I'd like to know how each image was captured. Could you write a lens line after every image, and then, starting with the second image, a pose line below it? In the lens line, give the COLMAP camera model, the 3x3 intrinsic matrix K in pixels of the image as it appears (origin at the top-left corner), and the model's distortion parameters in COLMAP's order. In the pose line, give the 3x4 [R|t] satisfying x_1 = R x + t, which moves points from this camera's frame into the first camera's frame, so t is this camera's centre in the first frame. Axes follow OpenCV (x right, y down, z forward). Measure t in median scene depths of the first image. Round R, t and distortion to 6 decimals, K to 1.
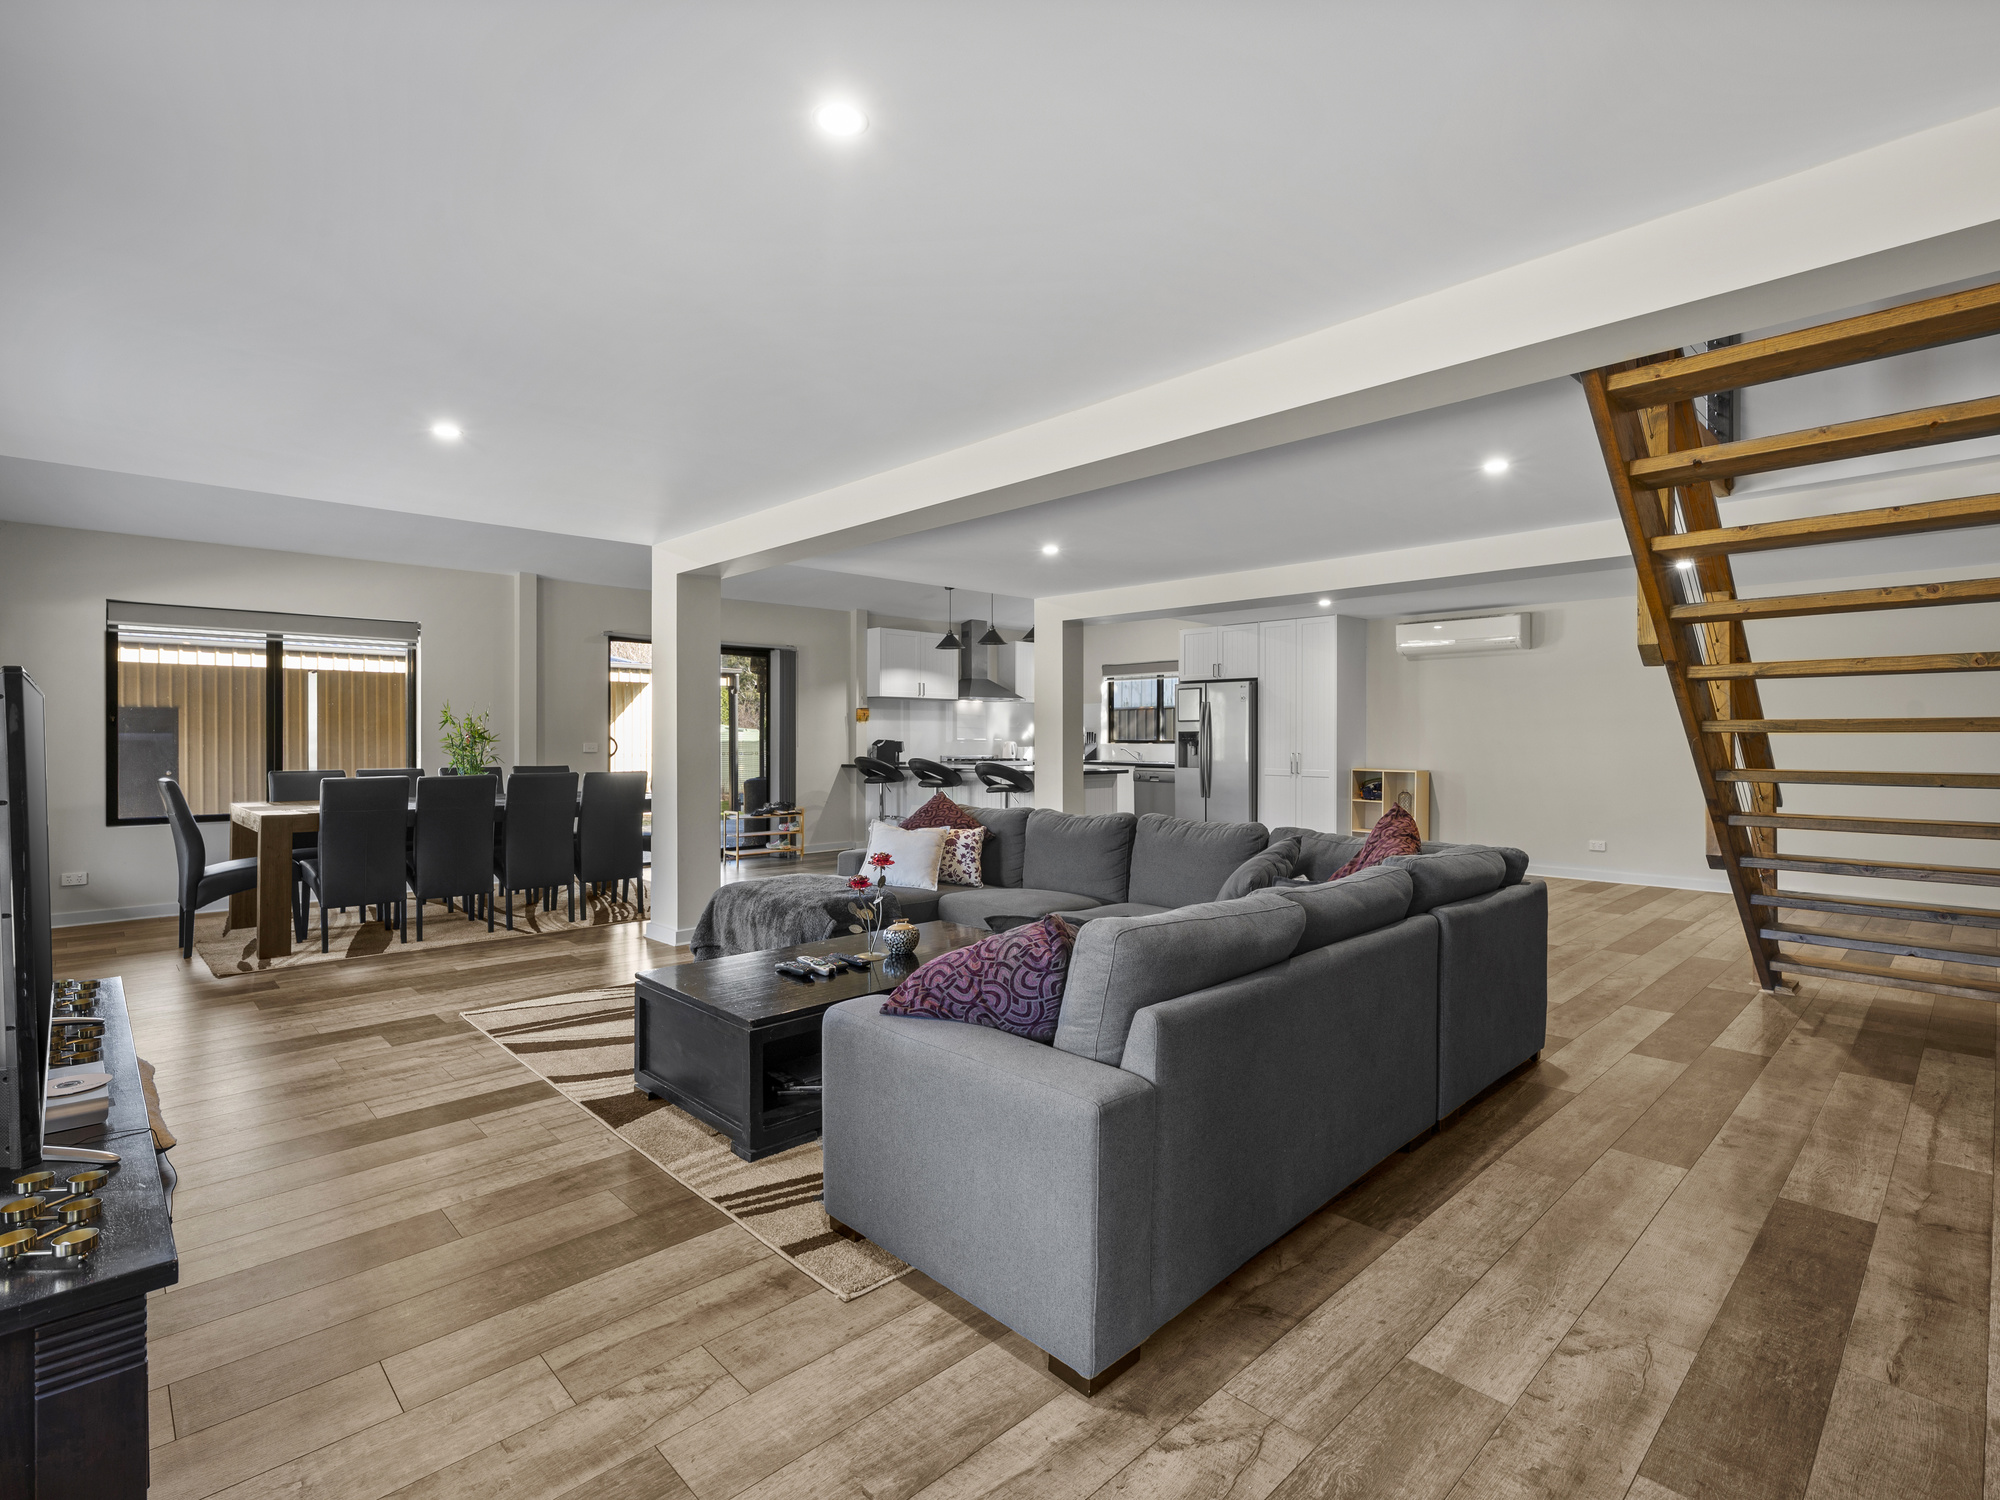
lens RADIAL K [[960.7, 0, 1000.0], [0, 960.7, 750.0], [0, 0, 1]] dist [-0.000425, -0.000057]
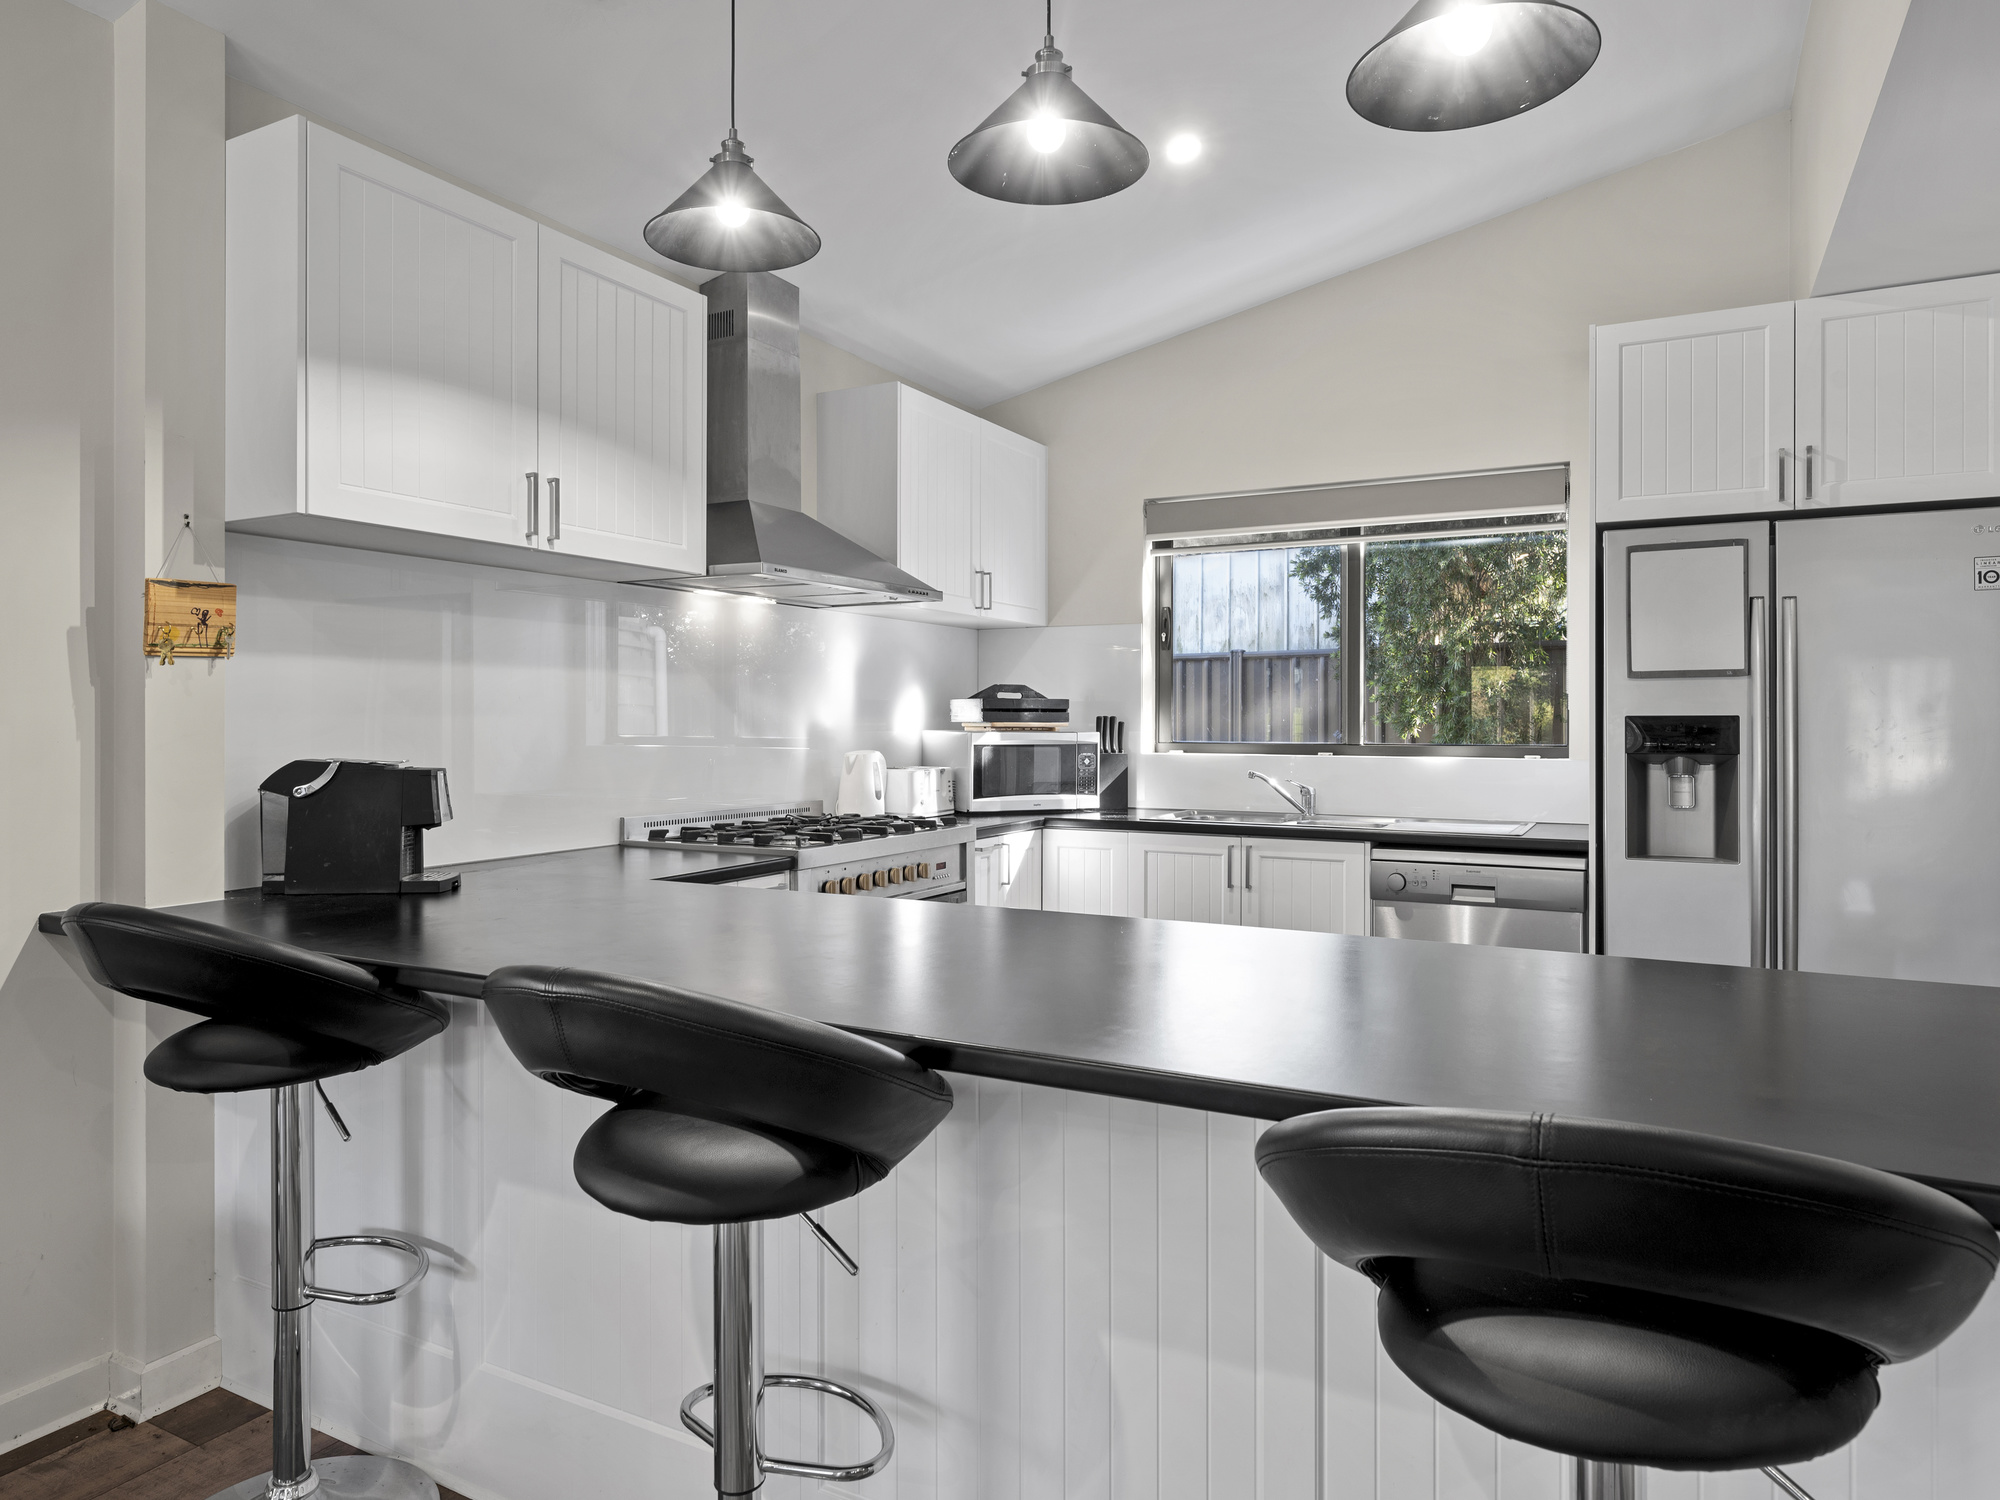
lens RADIAL K [[1248.9, 0, 1004.2], [0, 1248.9, 718.9], [0, 0, 1]] dist [-0.002000, -0.000570]
pose [[0.951292, -0.003171, 0.308276, -0.071808], [0.006126, 0.999944, -0.008617, -0.015733], [-0.308232, 0.010086, 0.951258, 0.730540]]
